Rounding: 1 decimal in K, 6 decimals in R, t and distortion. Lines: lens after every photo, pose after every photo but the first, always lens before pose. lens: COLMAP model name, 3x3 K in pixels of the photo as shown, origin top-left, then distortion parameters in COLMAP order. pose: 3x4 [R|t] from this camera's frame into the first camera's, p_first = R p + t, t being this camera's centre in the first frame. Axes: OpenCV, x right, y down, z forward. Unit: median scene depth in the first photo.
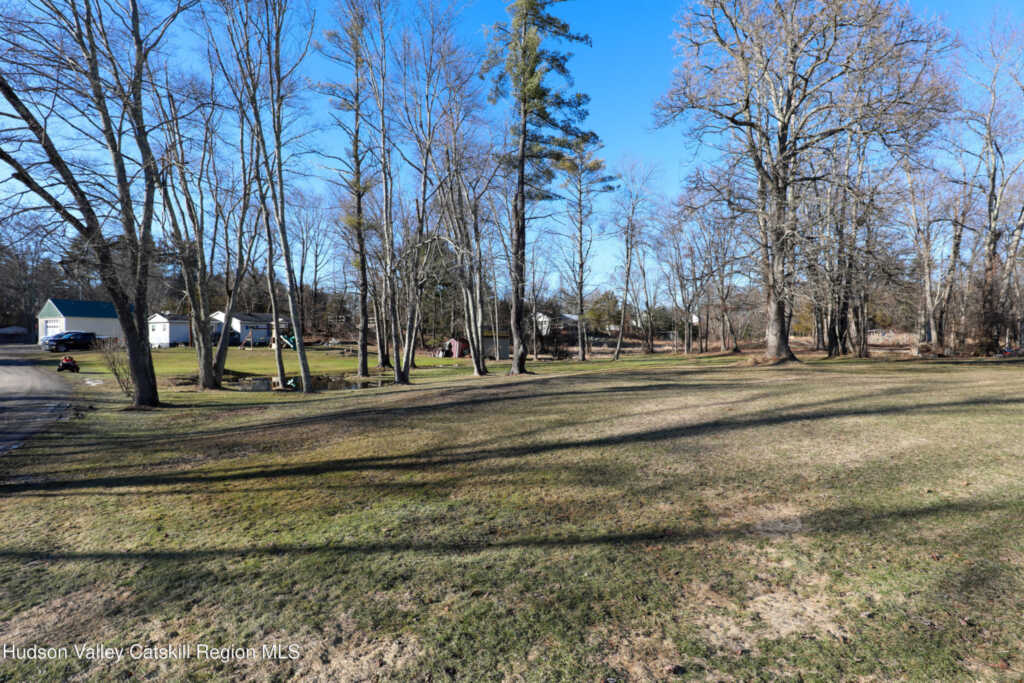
lens RADIAL K [[462.0, 0, 506.1], [0, 462.0, 345.1], [0, 0, 1]] dist [-0.035590, 0.009355]
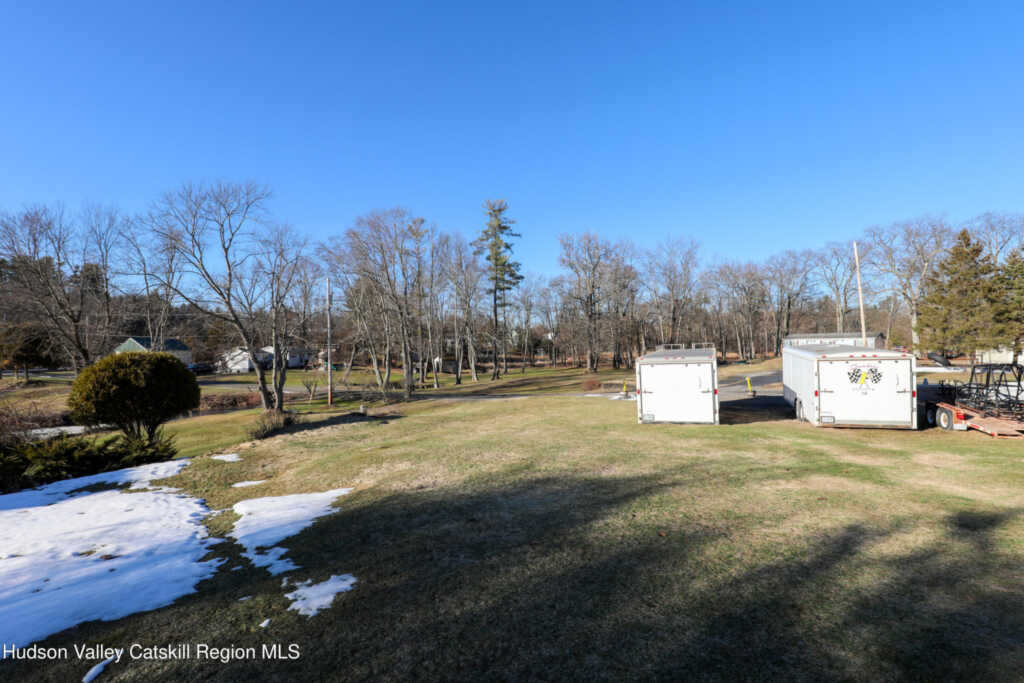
lens RADIAL K [[462.0, 0, 506.1], [0, 462.0, 345.1], [0, 0, 1]] dist [-0.035590, 0.009355]
pose [[0.956607, -0.011867, 0.291140, -0.998397], [0.017885, 0.999678, -0.018017, -0.115354], [-0.290833, 0.022442, 0.956511, -2.123850]]
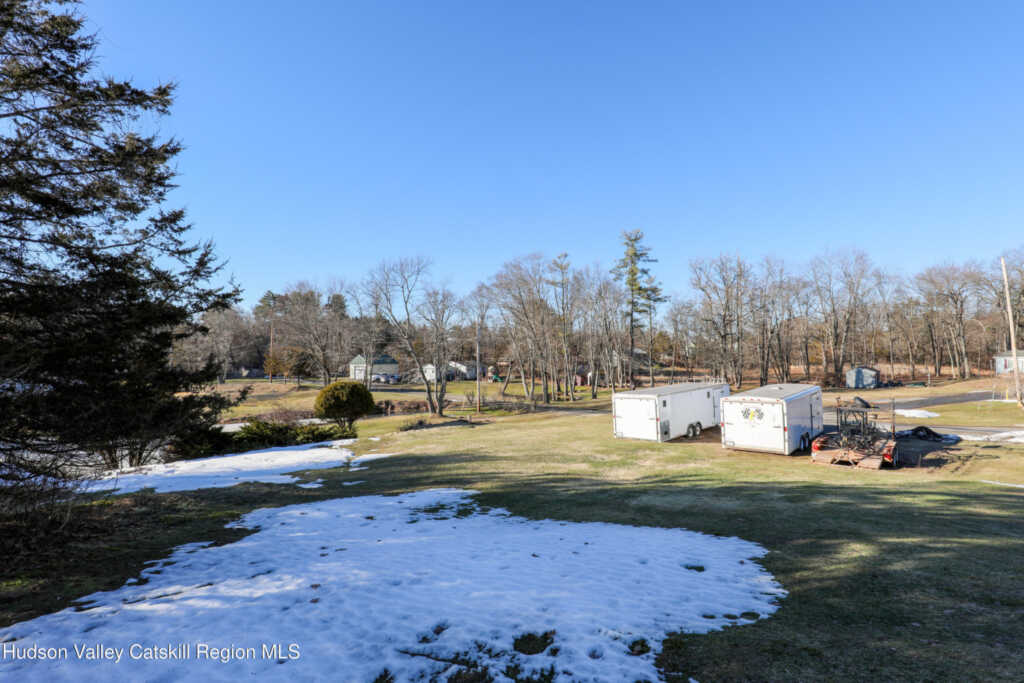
lens RADIAL K [[464.7, 0, 512.0], [0, 464.7, 341.5], [0, 0, 1]] dist [-0.022810, -0.000317]
pose [[0.995806, -0.011969, -0.090701, -0.657872], [0.007535, 0.998767, -0.049075, -0.188661], [0.091177, 0.048185, 0.994668, -2.713037]]
